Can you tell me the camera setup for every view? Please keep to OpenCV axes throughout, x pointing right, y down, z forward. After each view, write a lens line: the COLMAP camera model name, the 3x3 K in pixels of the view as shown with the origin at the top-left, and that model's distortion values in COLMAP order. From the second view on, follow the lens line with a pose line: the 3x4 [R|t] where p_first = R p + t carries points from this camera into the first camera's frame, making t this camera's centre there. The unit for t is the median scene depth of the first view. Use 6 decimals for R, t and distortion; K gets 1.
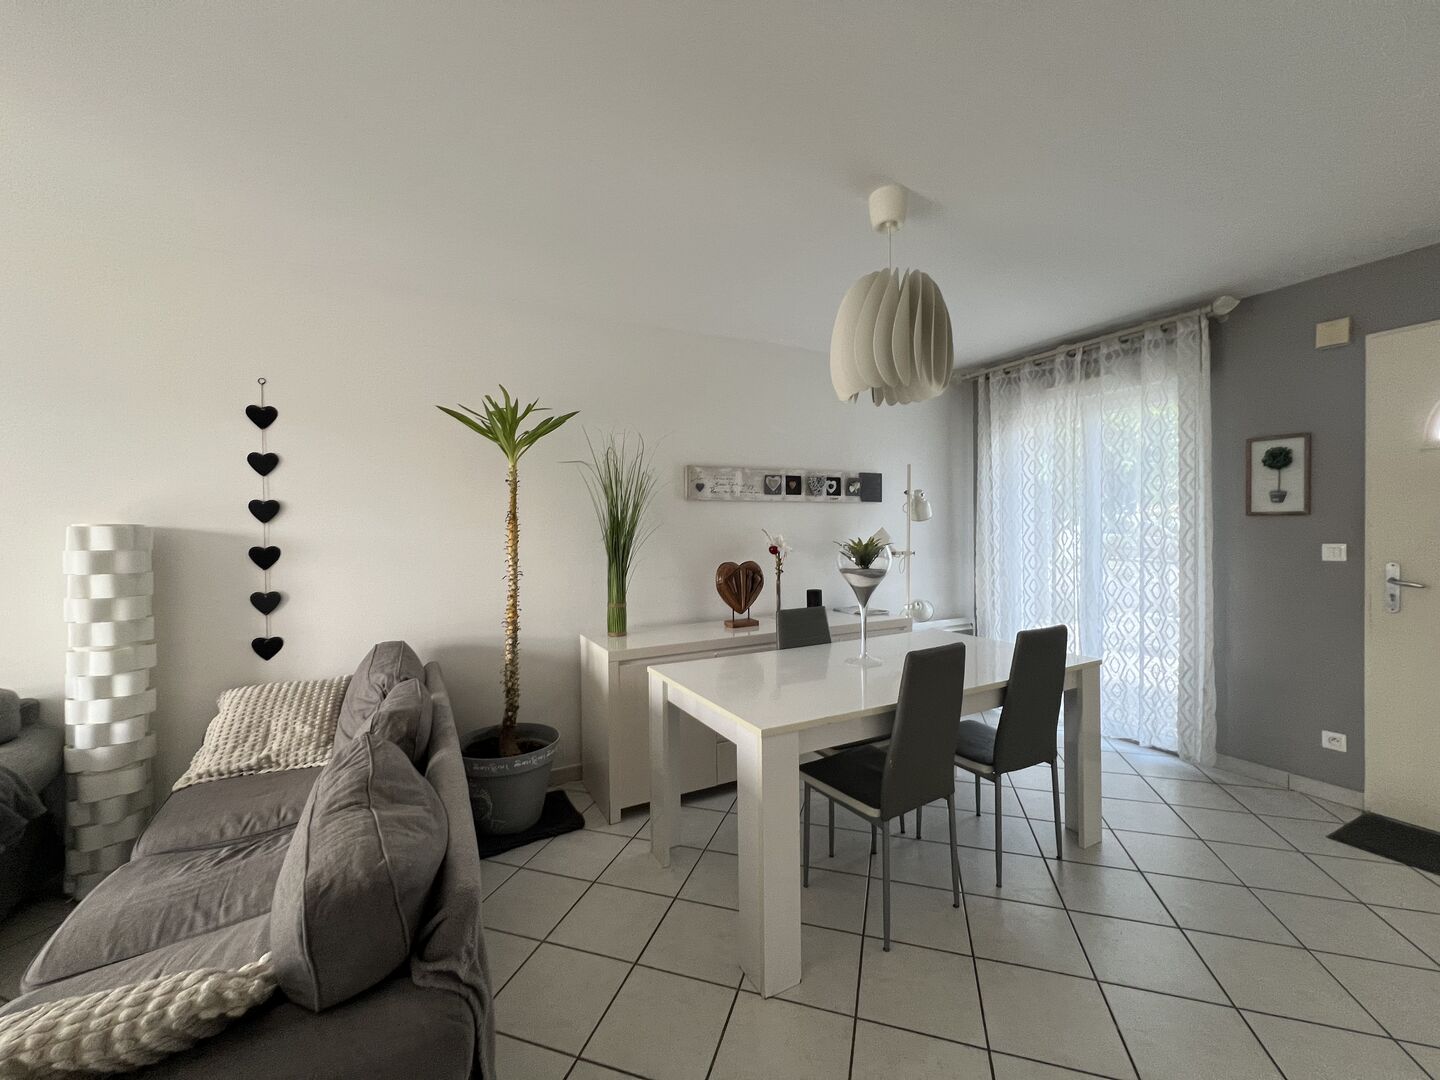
lens RADIAL K [[572.8, 0, 717.9], [0, 572.8, 533.6], [0, 0, 1]] dist [-0.001548, 0.000377]
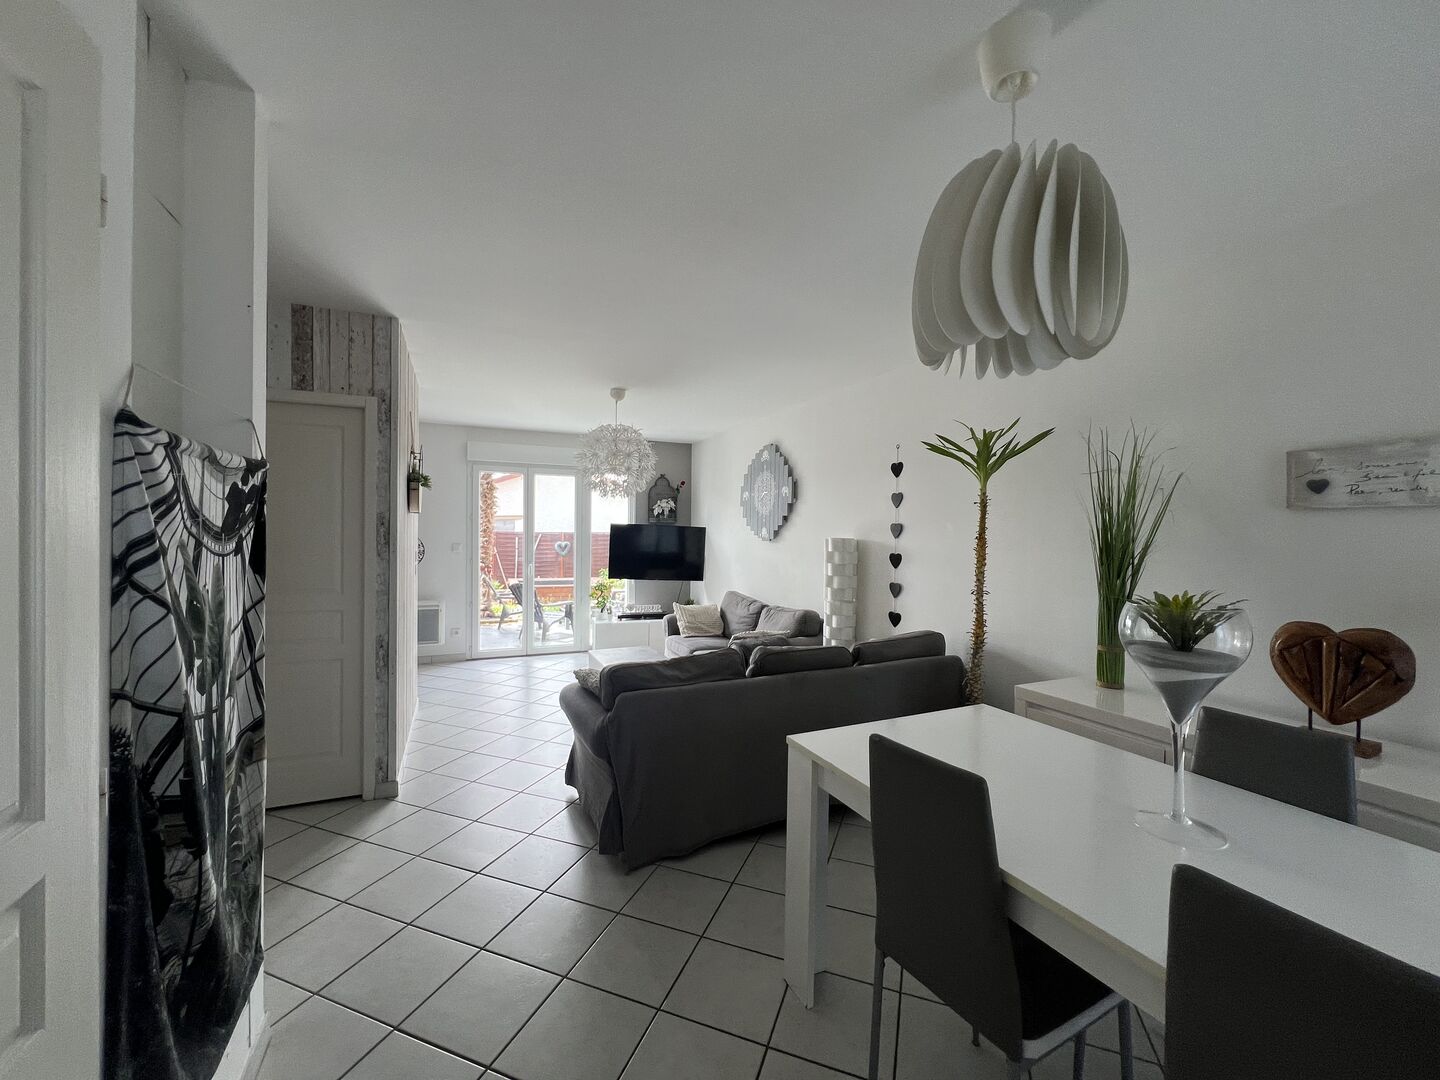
lens RADIAL K [[572.8, 0, 715.3], [0, 572.8, 536.6], [0, 0, 1]] dist [-0.001548, 0.000377]
pose [[-0.052379, 0.016430, -0.998492, 0.742023], [-0.019014, 0.999667, 0.017447, -0.038727], [0.998446, 0.019900, -0.052049, 0.564090]]
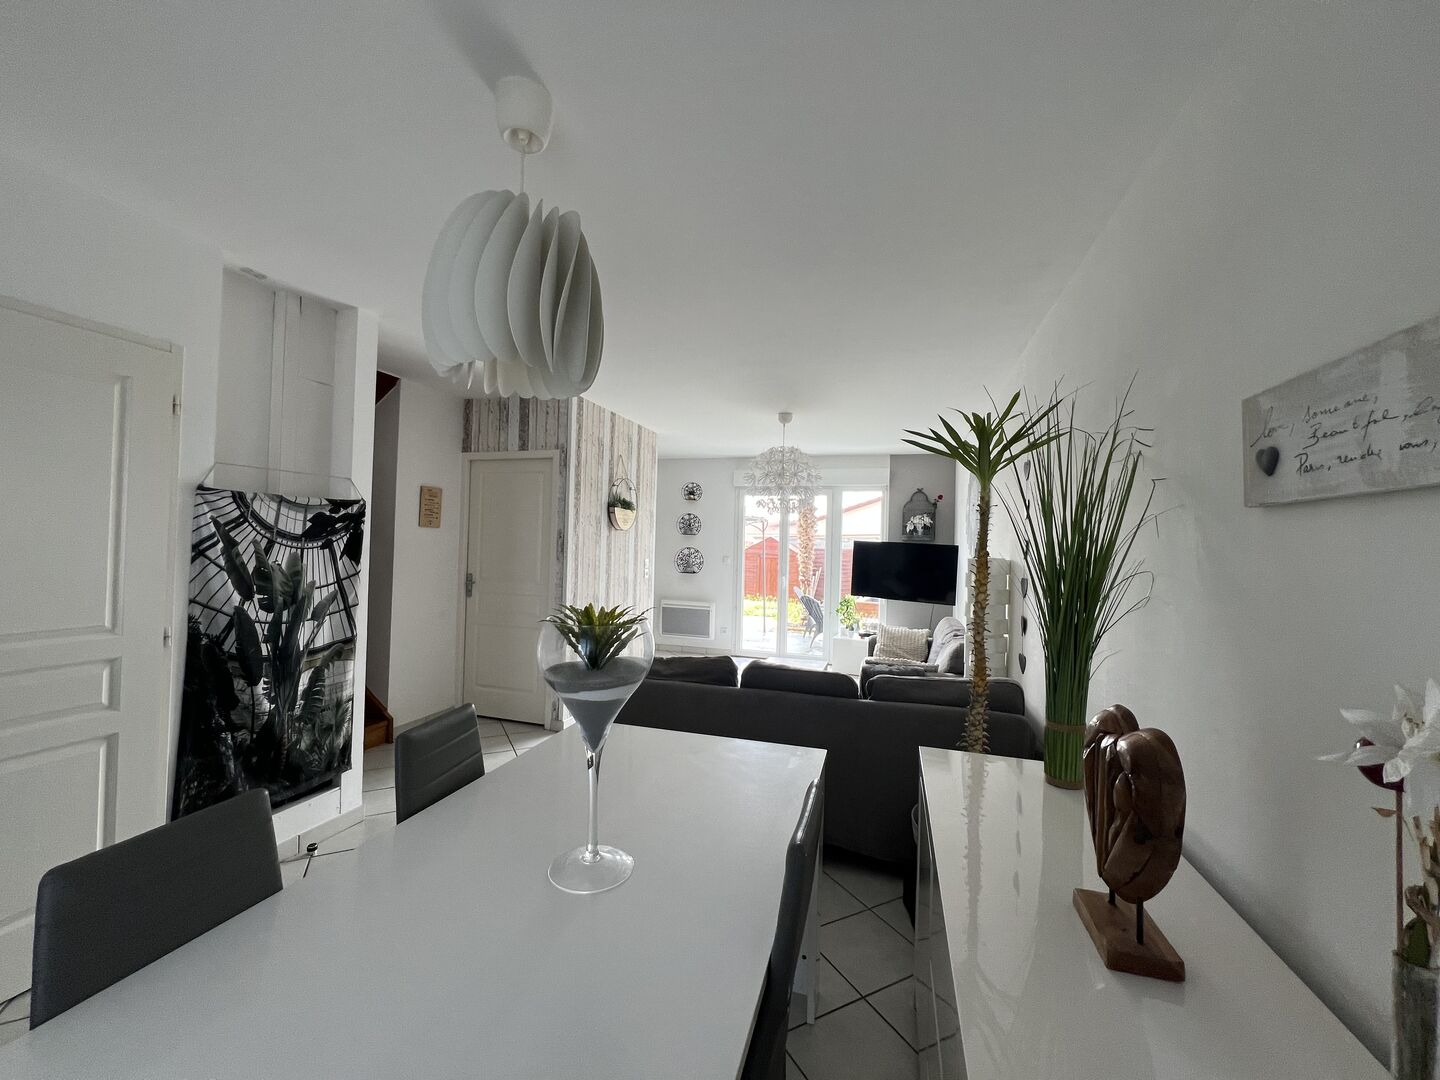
lens RADIAL K [[572.8, 0, 717.4], [0, 572.8, 535.1], [0, 0, 1]] dist [-0.001548, 0.000377]
pose [[-0.697489, -0.020407, -0.716305, 0.491225], [-0.026554, 0.999644, -0.002623, -0.045531], [0.716103, 0.017191, -0.697783, 1.308083]]
